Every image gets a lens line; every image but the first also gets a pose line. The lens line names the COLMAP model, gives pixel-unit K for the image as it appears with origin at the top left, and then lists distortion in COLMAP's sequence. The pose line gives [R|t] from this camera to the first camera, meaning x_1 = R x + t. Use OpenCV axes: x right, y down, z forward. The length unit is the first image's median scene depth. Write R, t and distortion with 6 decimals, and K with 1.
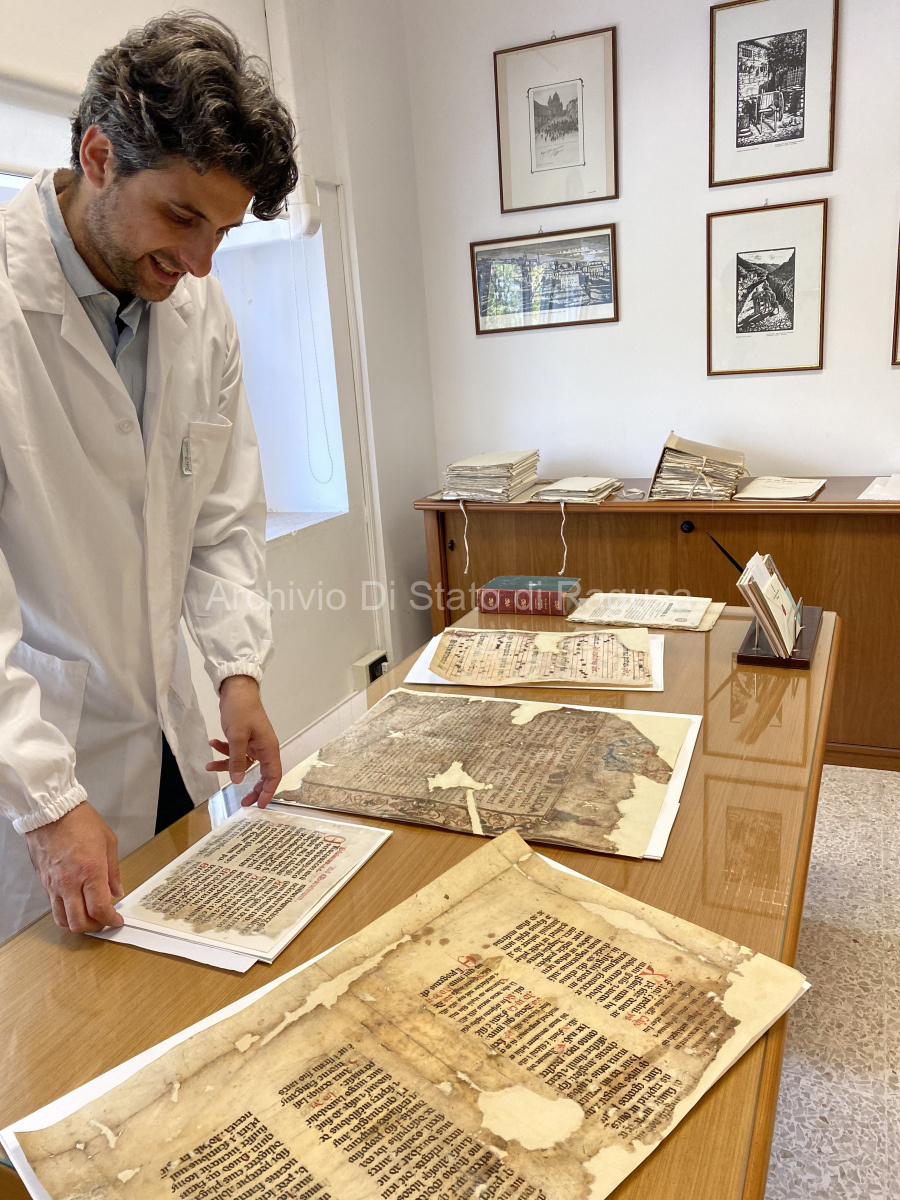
lens RADIAL K [[917.9, 0, 451.0], [0, 917.9, 575.6], [0, 0, 1]] dist [0.000796, -0.005464]
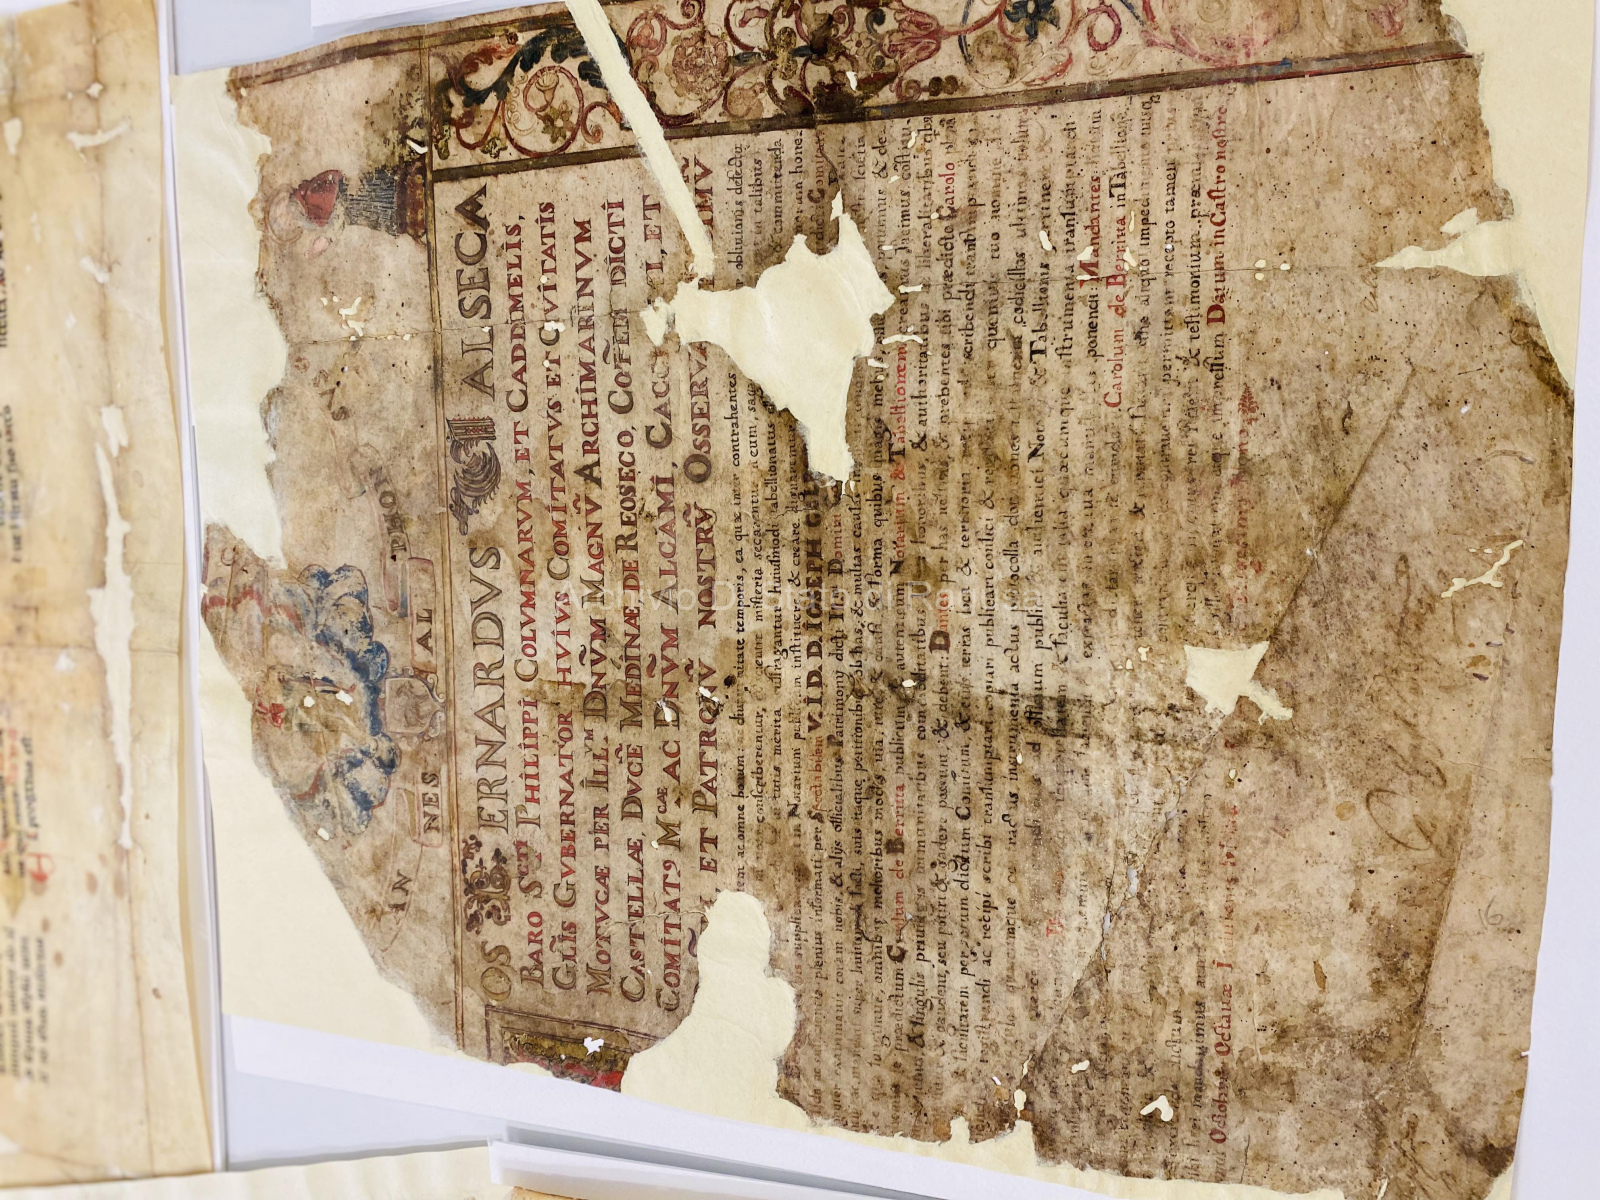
lens RADIAL K [[1205.5, 0, 800.0], [0, 1205.5, 600.0], [0, 0, 1]] dist [-0.001060, -0.004955]
pose [[-0.830728, 0.355495, 0.428386, -0.075314], [0.323413, -0.318143, 0.891173, -0.062490], [0.453095, 0.878868, 0.149319, 0.679743]]
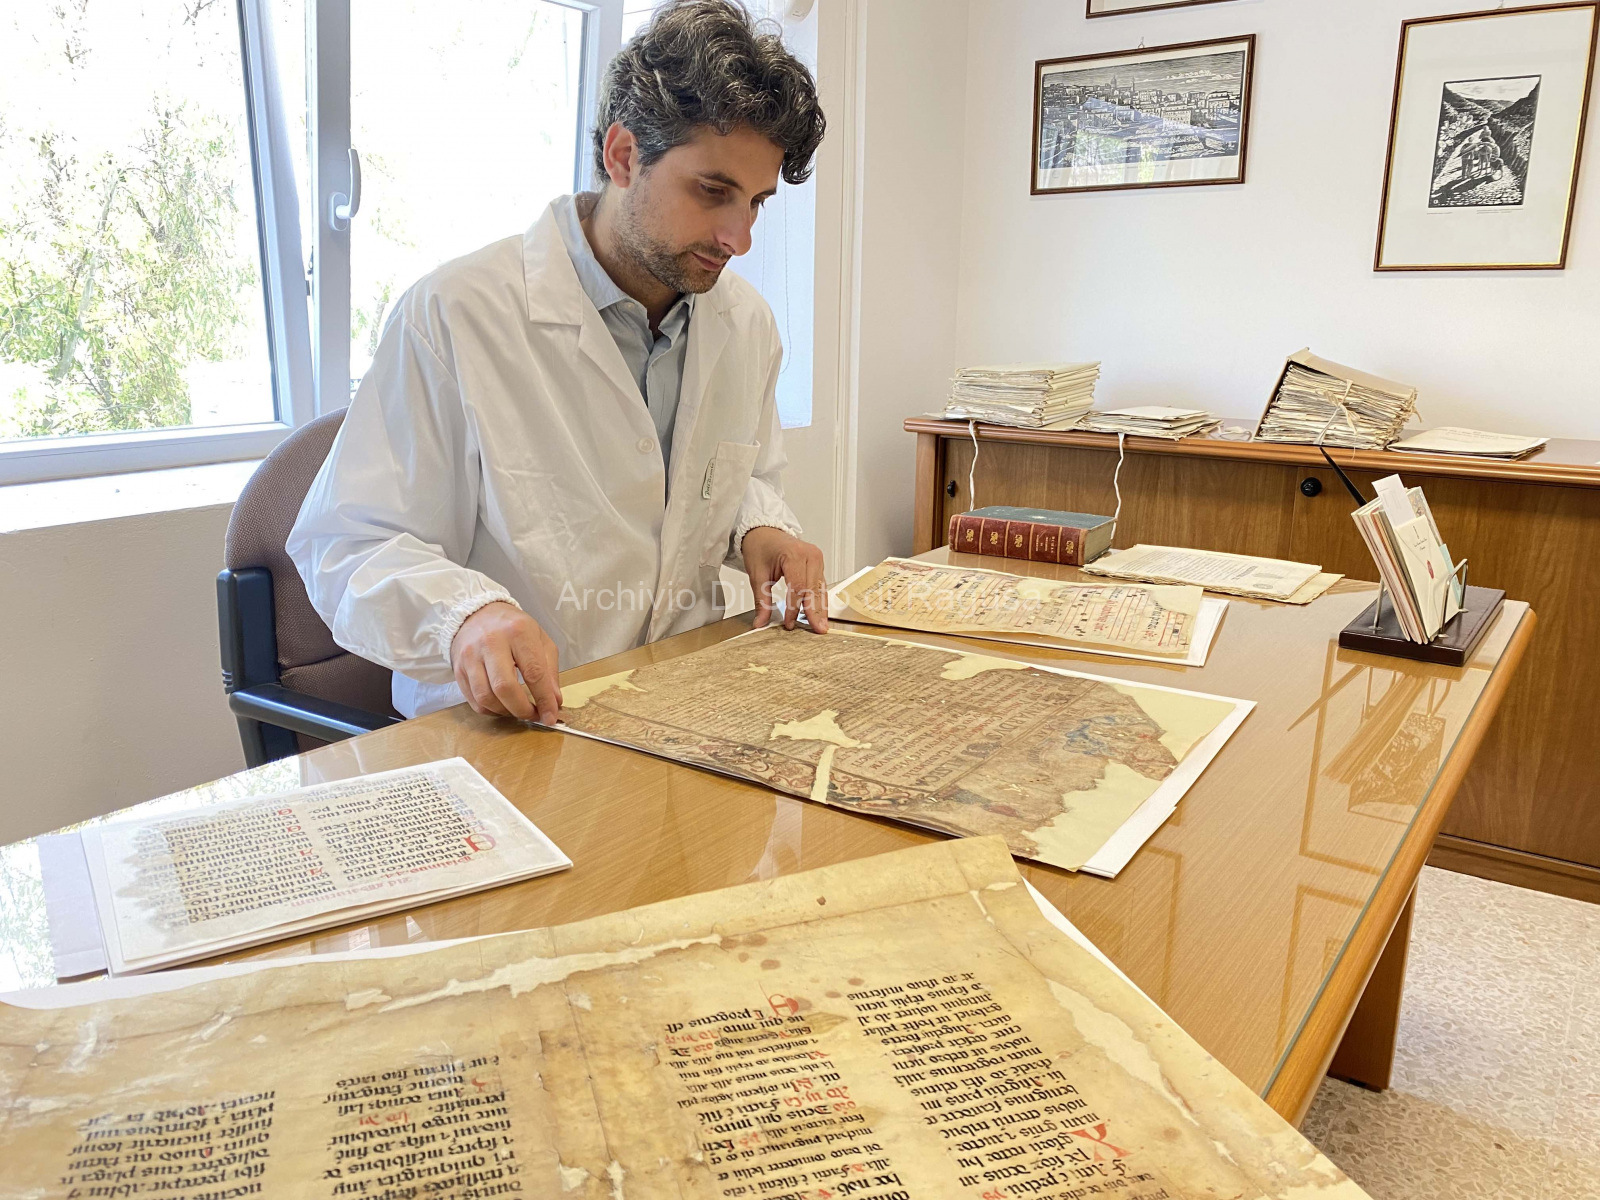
lens RADIAL K [[1205.5, 0, 800.0], [0, 1205.5, 600.0], [0, 0, 1]] dist [-0.001060, -0.004955]
pose [[0.978030, 0.116383, -0.172951, 0.083386], [-0.116303, 0.993157, 0.010627, 0.084632], [0.173004, 0.009722, 0.984873, 0.127360]]
